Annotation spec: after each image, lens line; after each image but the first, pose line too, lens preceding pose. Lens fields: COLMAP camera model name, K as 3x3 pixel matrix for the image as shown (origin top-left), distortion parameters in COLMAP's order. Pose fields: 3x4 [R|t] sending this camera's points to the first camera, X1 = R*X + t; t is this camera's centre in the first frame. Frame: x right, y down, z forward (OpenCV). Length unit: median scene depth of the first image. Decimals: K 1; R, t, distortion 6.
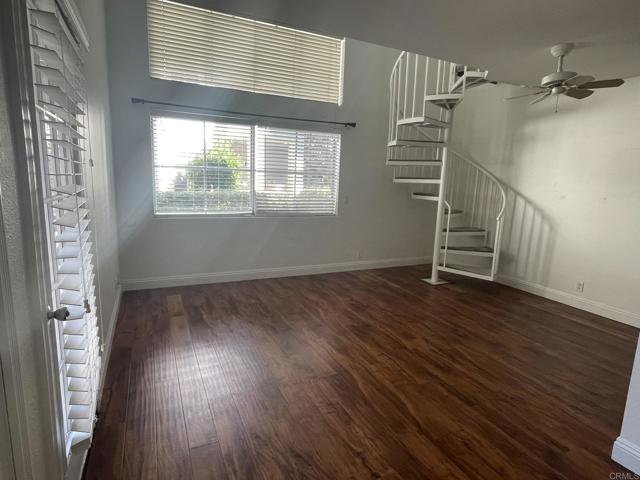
lens RADIAL K [[354.7, 0, 320.0], [0, 354.7, 240.0], [0, 0, 1]] dist [0.000435, -0.003215]
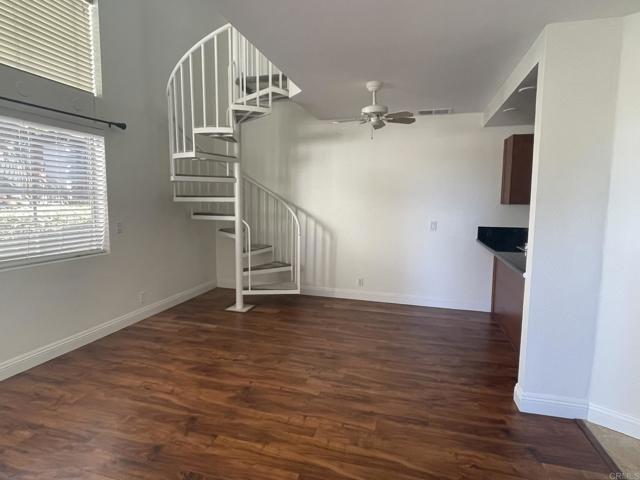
lens RADIAL K [[354.7, 0, 320.0], [0, 354.7, 240.0], [0, 0, 1]] dist [0.000435, -0.003215]
pose [[0.657554, -0.115223, 0.744545, -0.222597], [0.141532, 0.989534, 0.028141, -0.059109], [-0.739995, 0.086872, 0.666979, 0.248058]]
